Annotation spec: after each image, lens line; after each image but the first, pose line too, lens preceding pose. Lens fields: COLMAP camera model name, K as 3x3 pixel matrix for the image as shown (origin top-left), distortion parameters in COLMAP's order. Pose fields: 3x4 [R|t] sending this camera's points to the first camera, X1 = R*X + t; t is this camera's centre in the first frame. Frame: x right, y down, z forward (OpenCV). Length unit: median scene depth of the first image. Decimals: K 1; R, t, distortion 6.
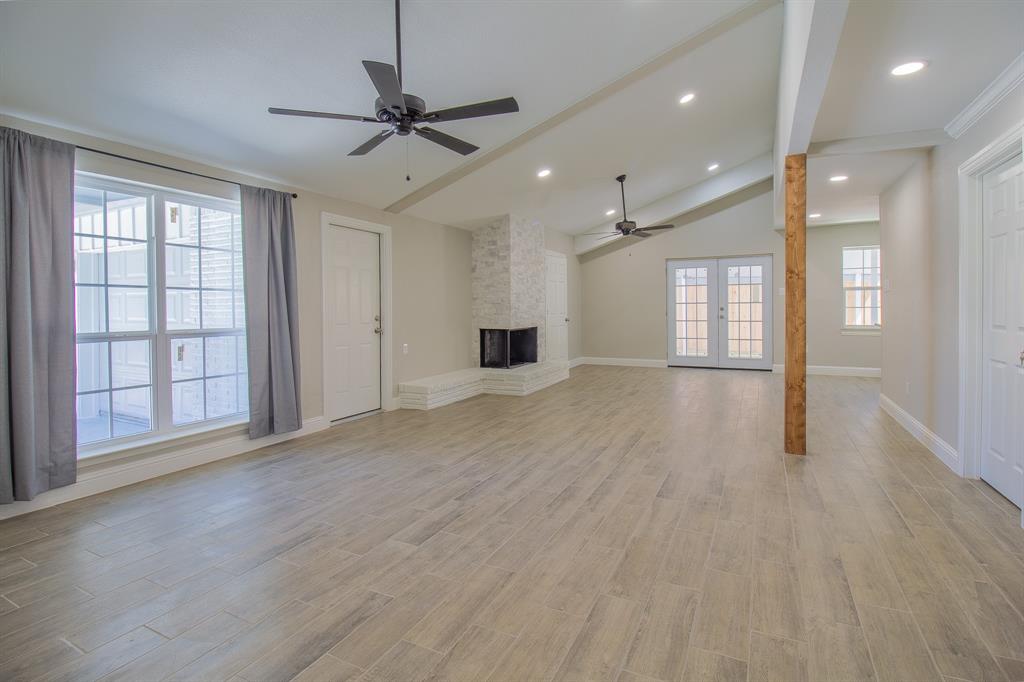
lens RADIAL K [[472.0, 0, 510.7], [0, 472.0, 323.4], [0, 0, 1]] dist [-0.001138, -0.012529]
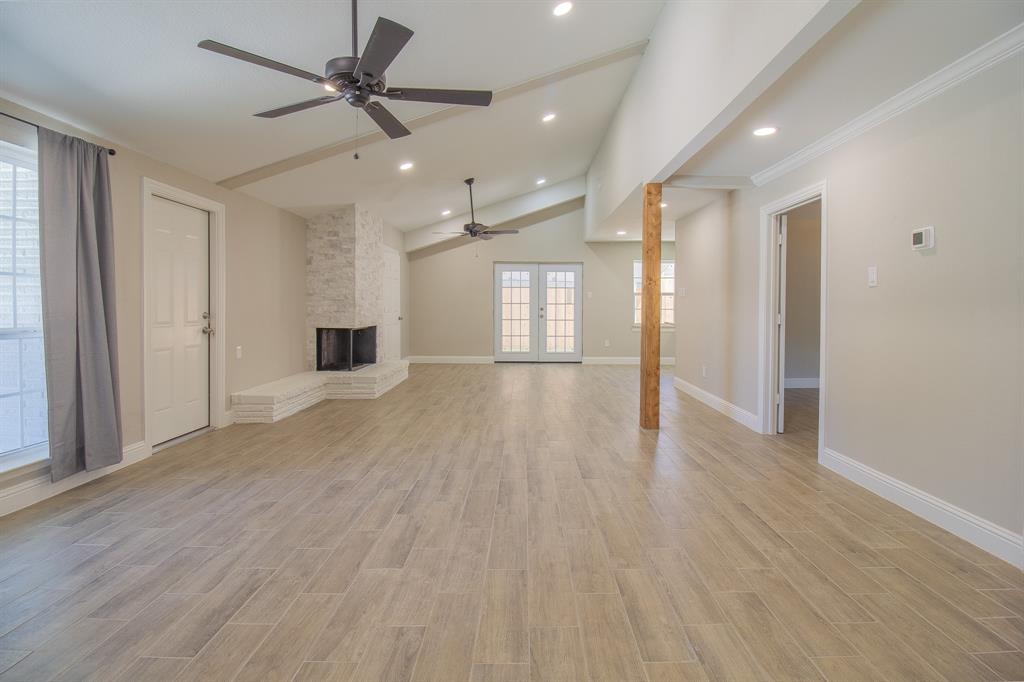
lens RADIAL K [[472.0, 0, 506.3], [0, 472.0, 323.4], [0, 0, 1]] dist [-0.001138, -0.012529]
pose [[0.901216, -0.000705, 0.433370, -0.229294], [-0.000359, 0.999997, 0.002372, 0.001074], [-0.433370, -0.002293, 0.901213, 0.057545]]
